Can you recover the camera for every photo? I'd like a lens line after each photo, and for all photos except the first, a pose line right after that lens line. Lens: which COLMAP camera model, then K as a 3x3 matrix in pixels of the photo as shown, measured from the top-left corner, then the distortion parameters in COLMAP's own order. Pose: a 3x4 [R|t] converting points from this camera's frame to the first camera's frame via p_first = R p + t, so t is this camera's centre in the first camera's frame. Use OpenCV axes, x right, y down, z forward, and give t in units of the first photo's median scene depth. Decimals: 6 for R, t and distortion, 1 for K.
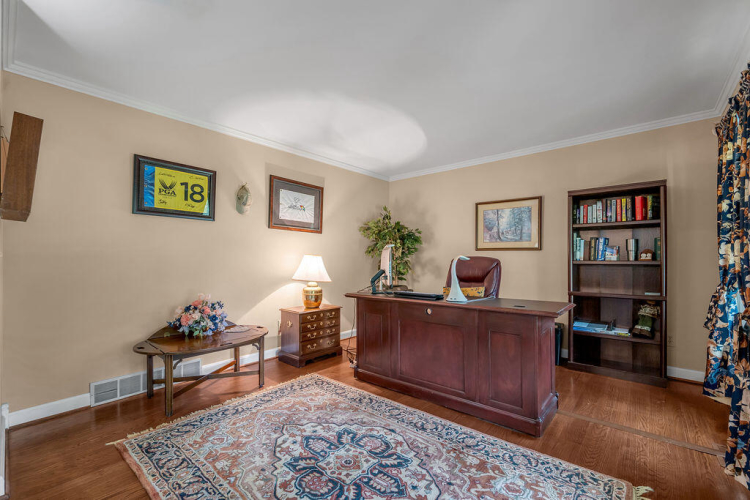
lens RADIAL K [[317.0, 0, 375.0], [0, 317.0, 250.0], [0, 0, 1]] dist [-0.000368, 0.000090]
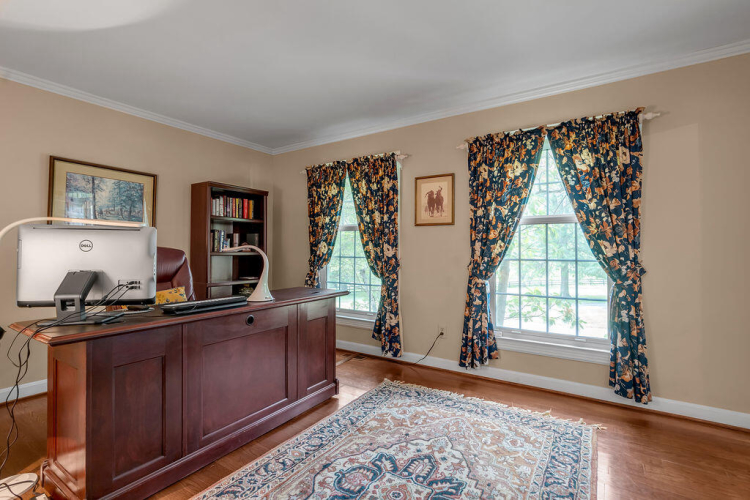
lens RADIAL K [[351.5, 0, 375.0], [0, 351.5, 250.0], [0, 0, 1]] dist [-0.002368, -0.000335]
pose [[-0.119745, 0.003403, 0.992799, -0.916901], [-0.027507, 0.999599, -0.006744, 0.033598], [-0.992424, -0.028116, -0.119604, 1.094103]]
